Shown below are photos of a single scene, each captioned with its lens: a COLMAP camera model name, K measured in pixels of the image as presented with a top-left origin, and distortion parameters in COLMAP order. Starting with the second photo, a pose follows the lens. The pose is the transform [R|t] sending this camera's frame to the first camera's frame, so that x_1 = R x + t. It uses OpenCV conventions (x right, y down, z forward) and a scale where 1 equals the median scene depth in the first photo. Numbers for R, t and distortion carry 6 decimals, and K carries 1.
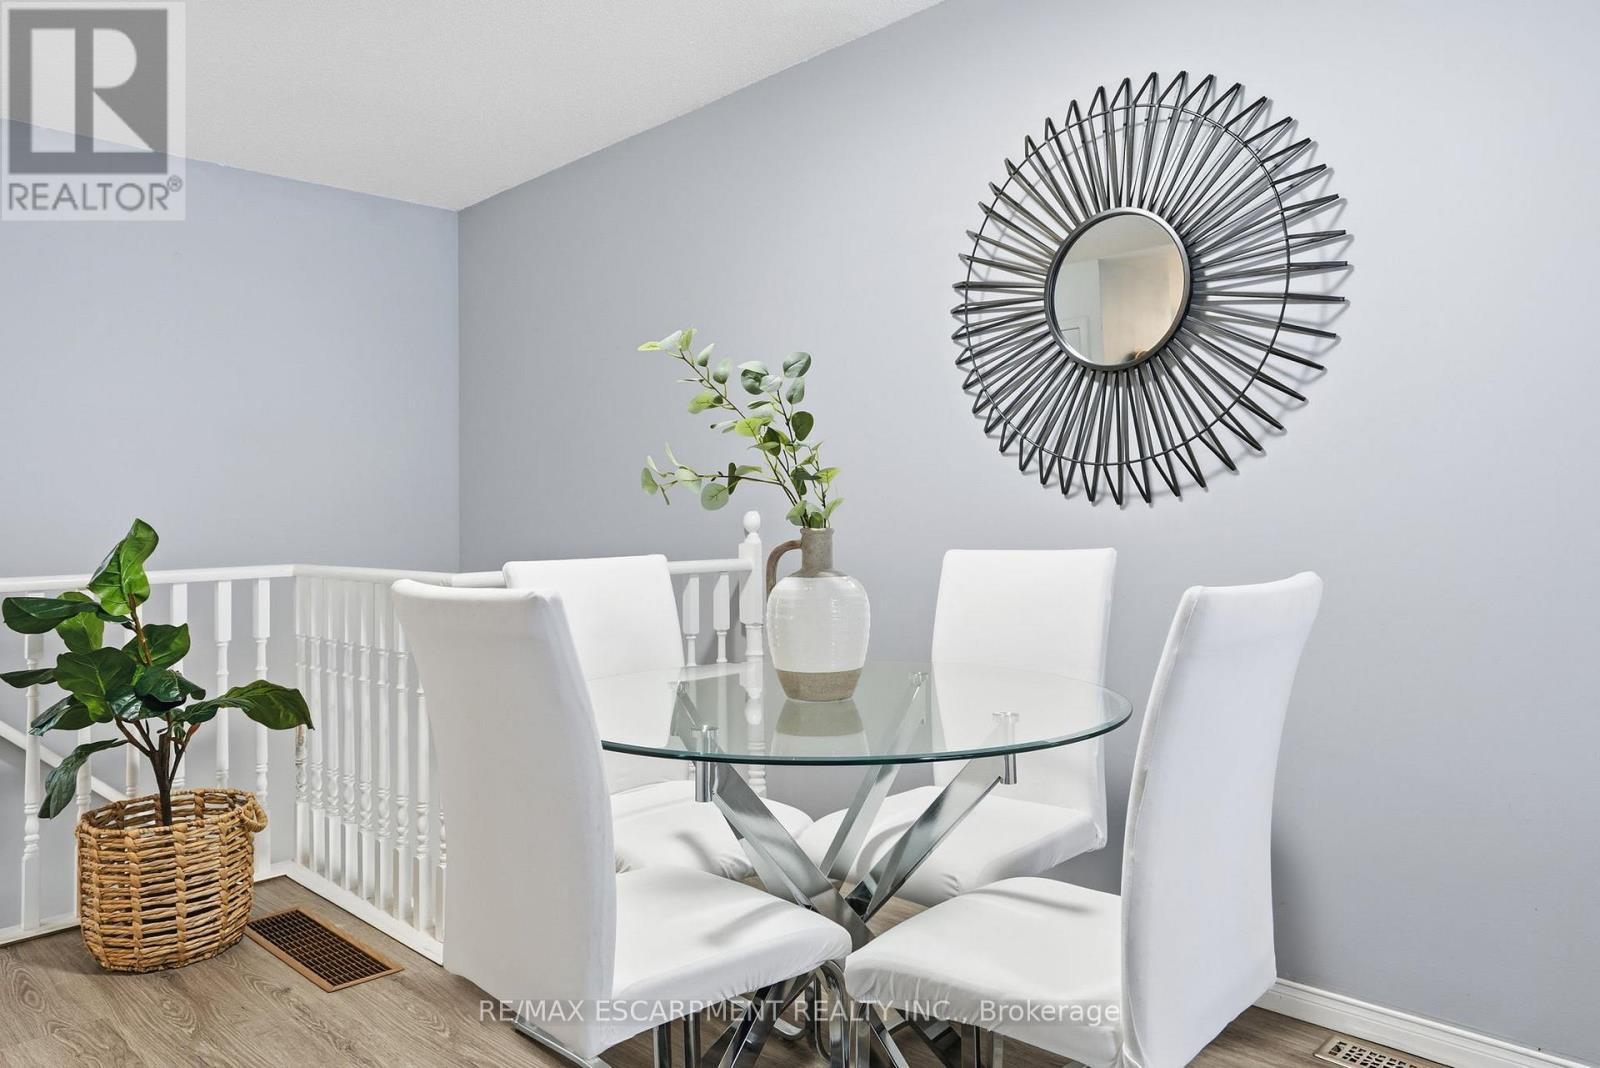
lens RADIAL K [[1078.2, 0, 745.7], [0, 1078.2, 478.9], [0, 0, 1]] dist [0.010472, 0.002253]
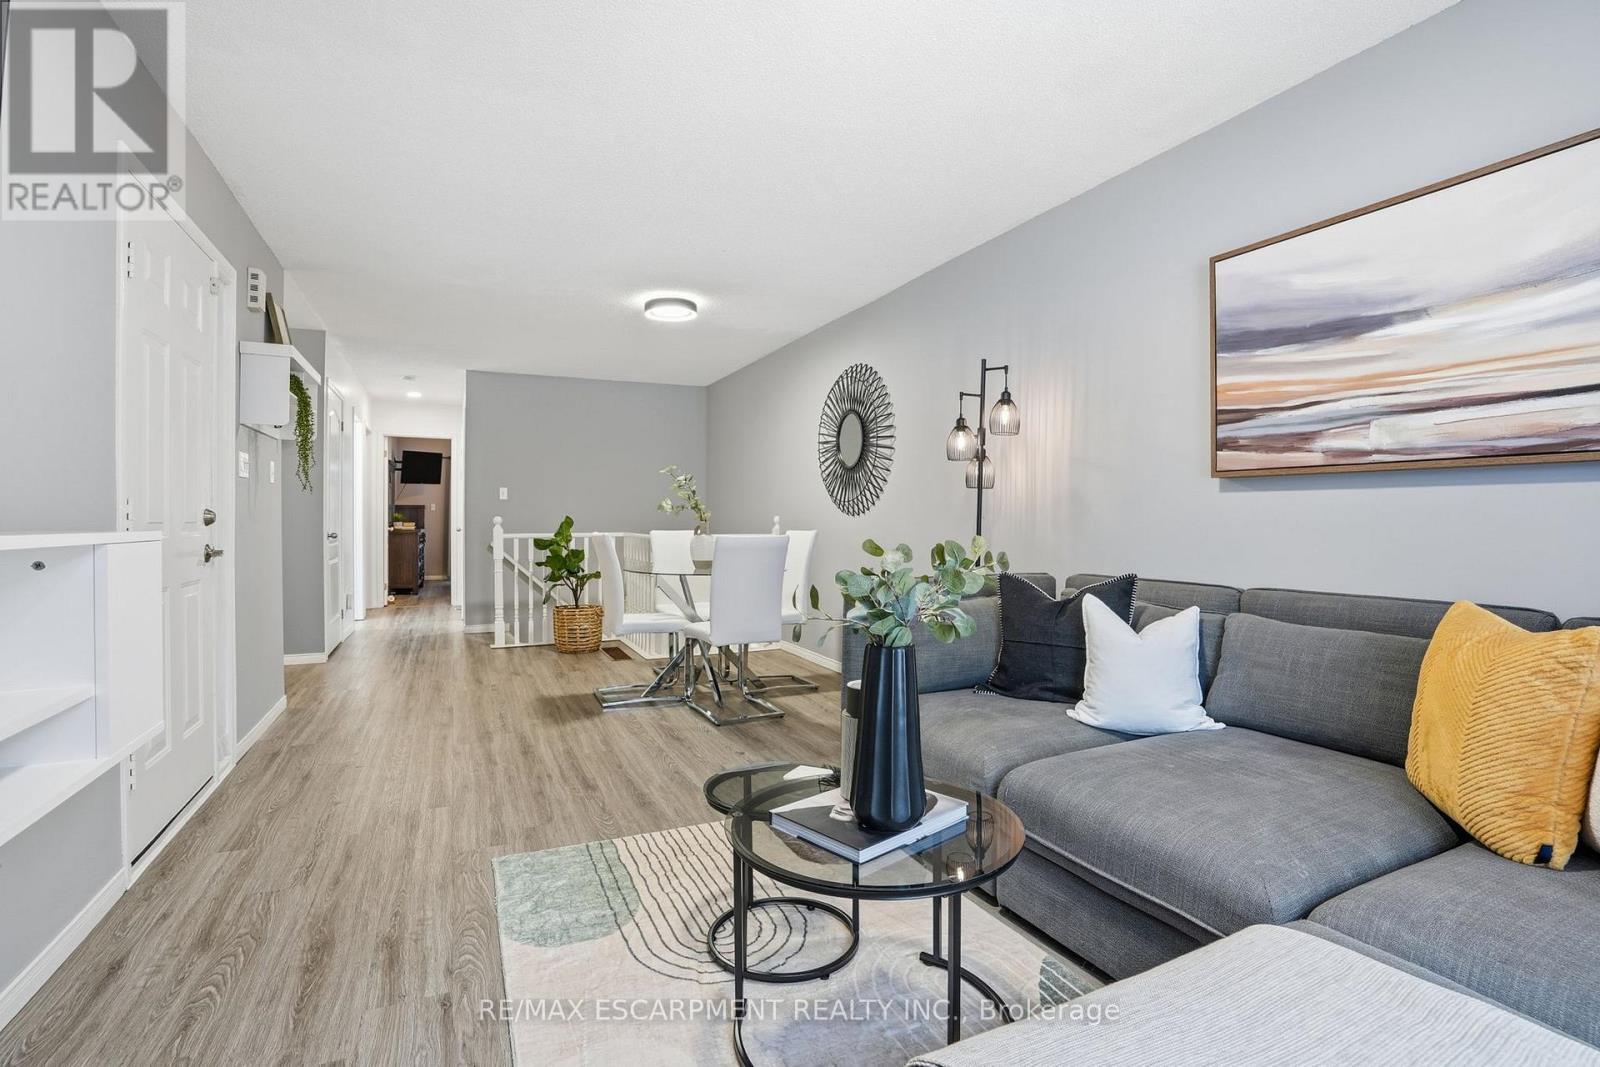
lens RADIAL K [[771.0, 0, 786.1], [0, 771.0, 512.9], [0, 0, 1]] dist [-0.045741, 0.020068]
pose [[0.935354, 0.014089, -0.353434, 0.833564], [-0.002796, 0.999470, 0.032445, -0.046001], [0.353703, -0.029359, 0.934897, -0.880961]]
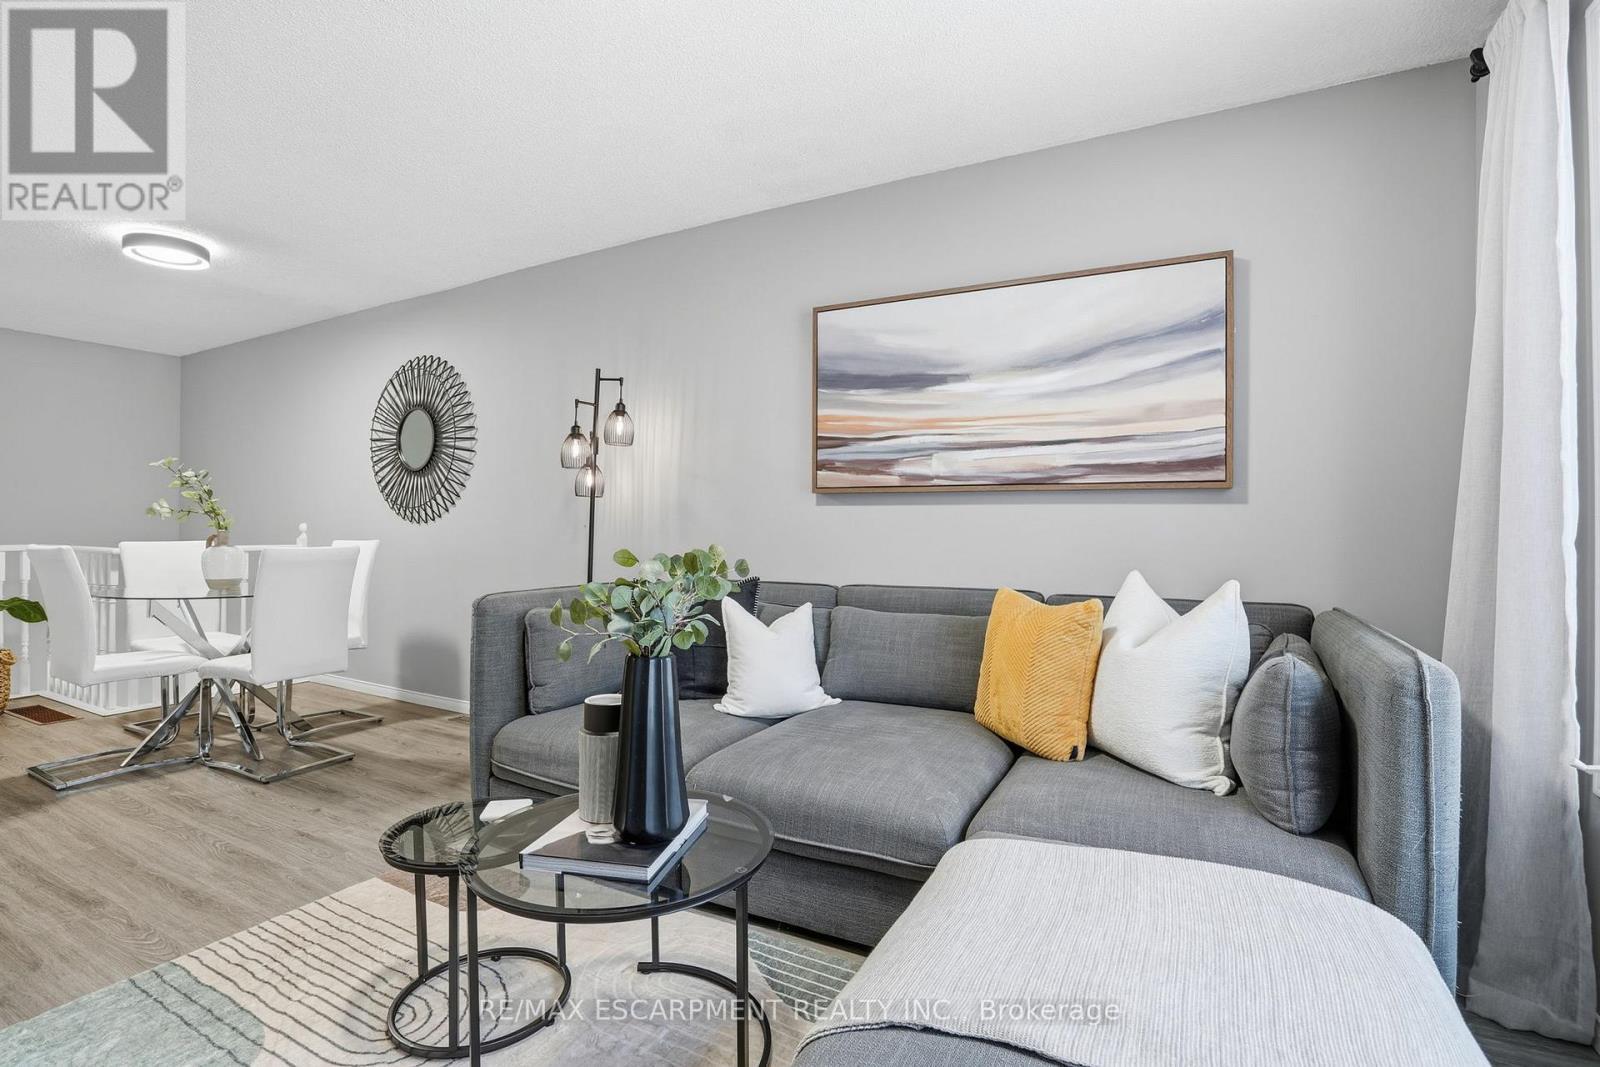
lens RADIAL K [[771.0, 0, 792.2], [0, 771.0, 516.1], [0, 0, 1]] dist [-0.045741, 0.020068]
pose [[0.961550, 0.023069, 0.273660, 0.651283], [-0.028497, 0.999468, 0.015876, -0.043889], [-0.273148, -0.023065, 0.961695, -0.891749]]
